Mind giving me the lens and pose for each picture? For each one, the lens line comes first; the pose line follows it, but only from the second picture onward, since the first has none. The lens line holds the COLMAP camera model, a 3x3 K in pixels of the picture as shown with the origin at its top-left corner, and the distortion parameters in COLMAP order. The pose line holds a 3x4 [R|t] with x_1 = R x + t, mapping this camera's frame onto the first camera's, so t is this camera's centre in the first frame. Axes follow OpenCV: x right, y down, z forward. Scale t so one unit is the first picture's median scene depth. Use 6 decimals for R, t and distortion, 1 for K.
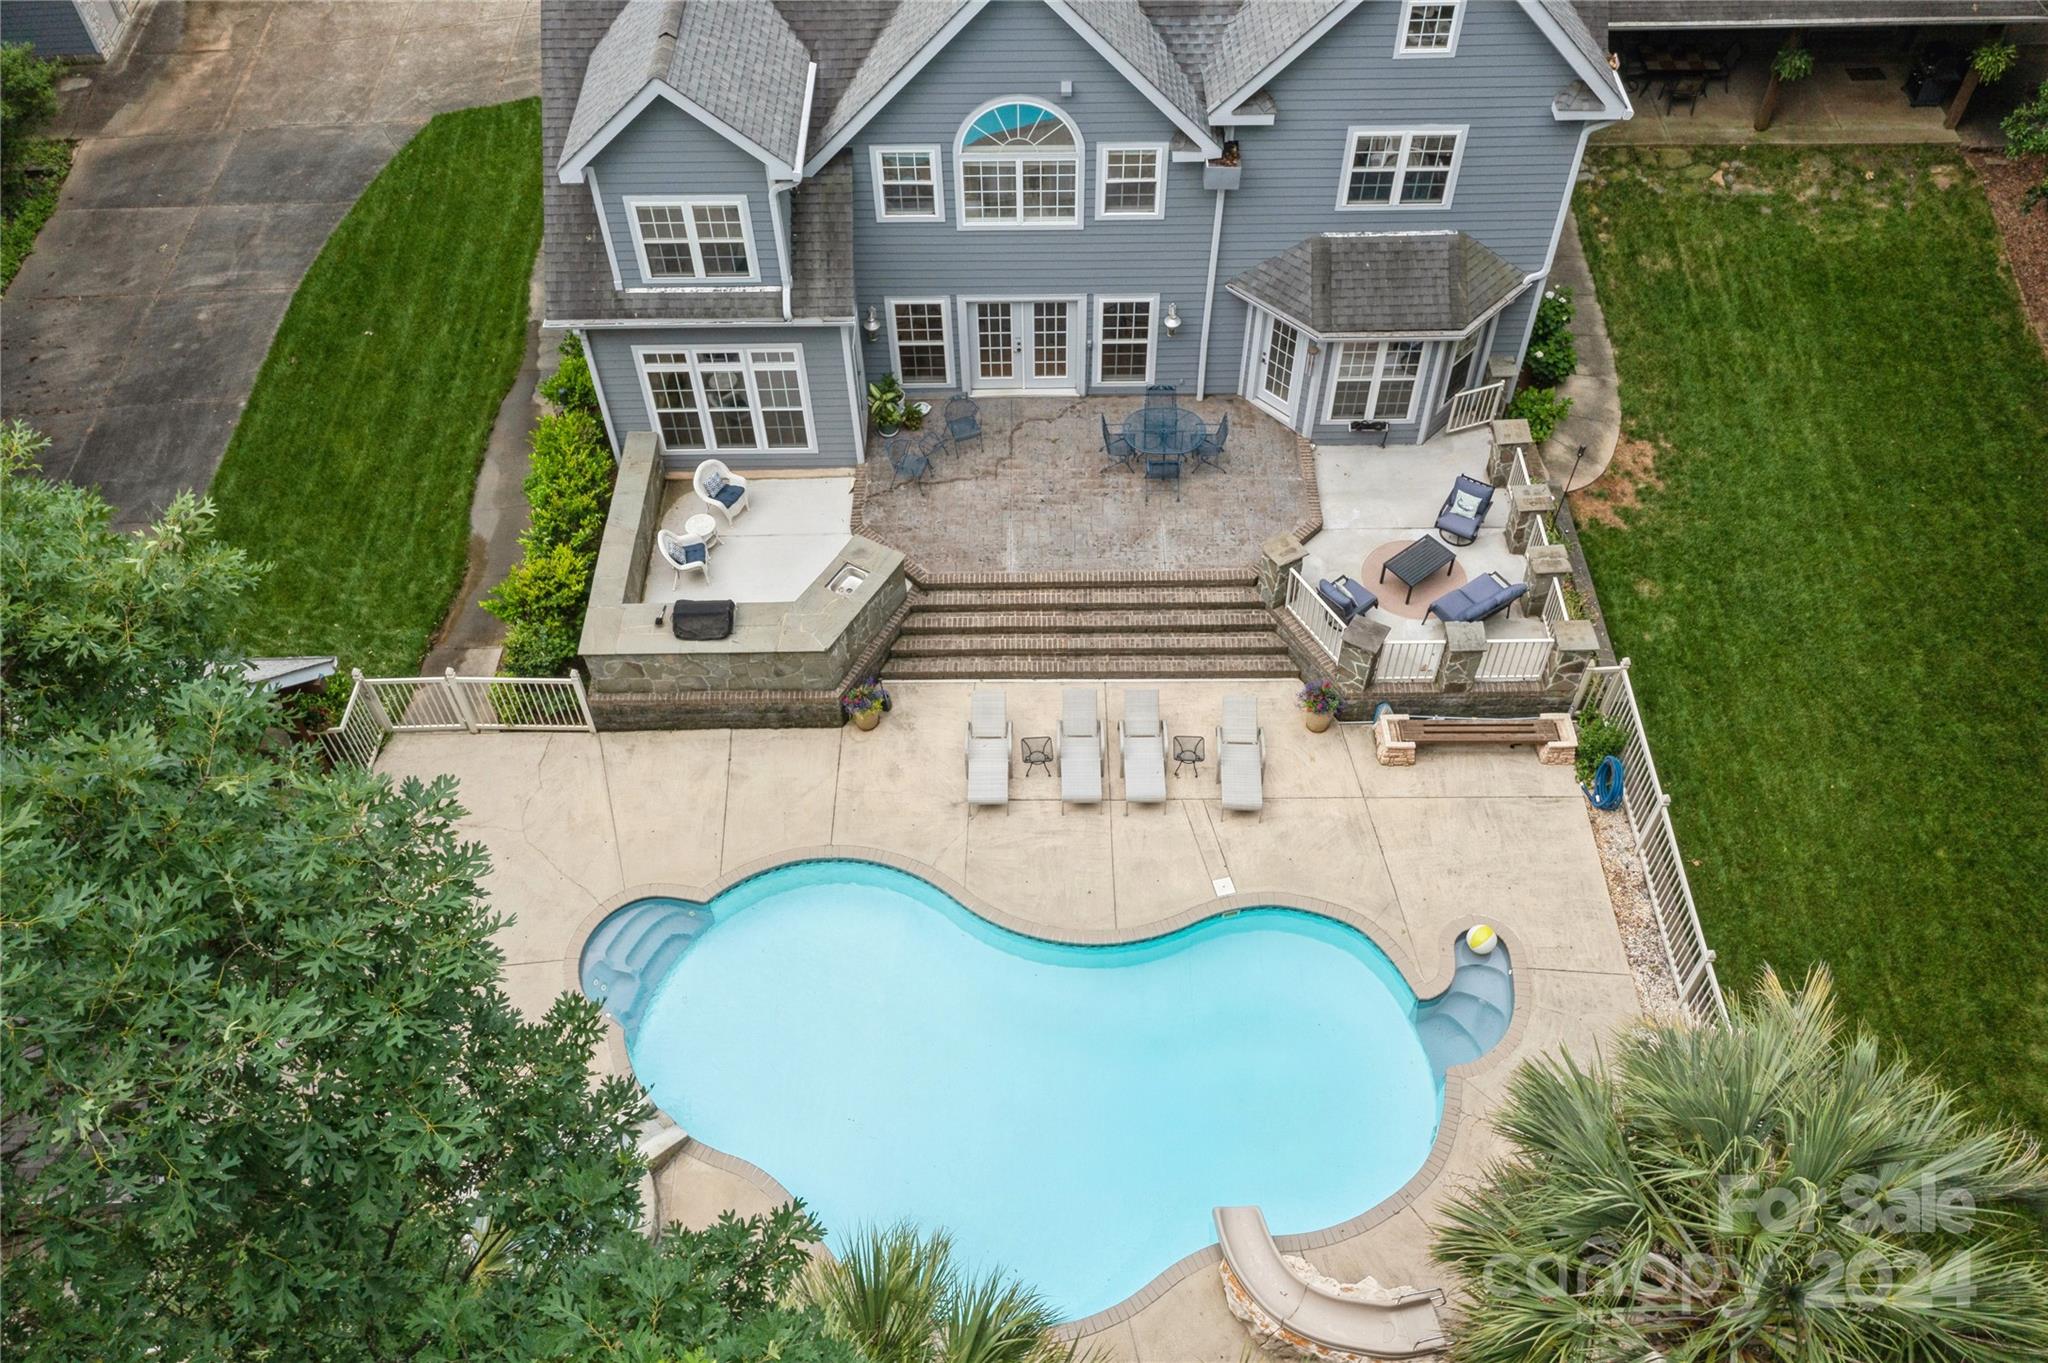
lens RADIAL K [[1623.3, 0, 1024.0], [0, 1623.3, 681.5], [0, 0, 1]] dist [0.006689, 0.004028]
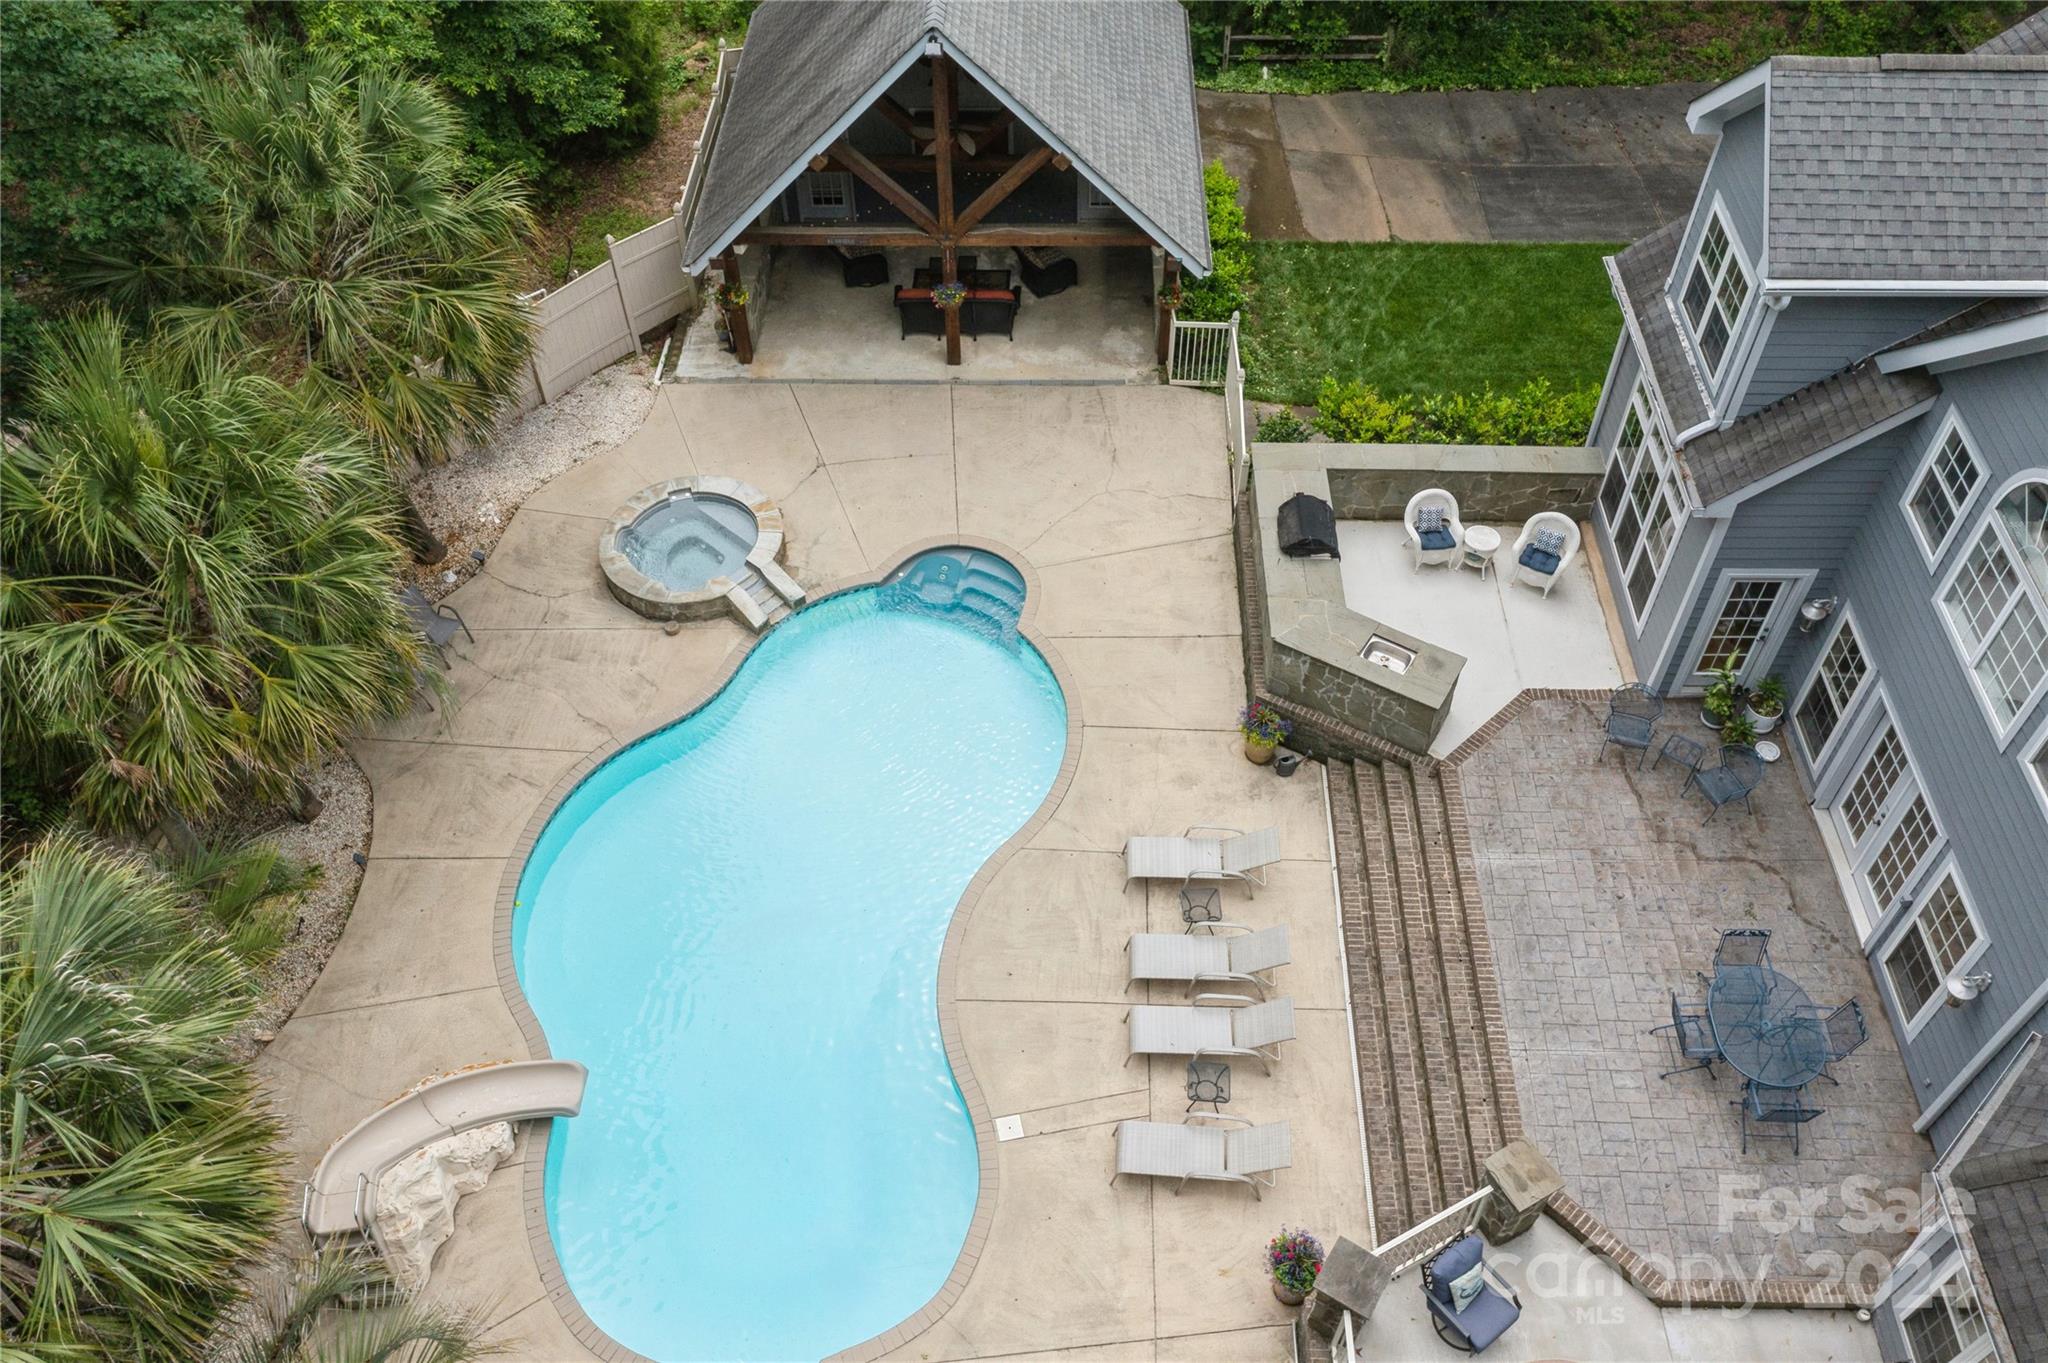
lens RADIAL K [[1623.3, 0, 1024.0], [0, 1623.3, 681.5], [0, 0, 1]] dist [0.006689, 0.004028]
pose [[-0.037354, 0.759026, -0.649987, 0.414840], [-0.771698, 0.391337, 0.501335, -0.309174], [0.634891, 0.520321, 0.571121, 0.417742]]
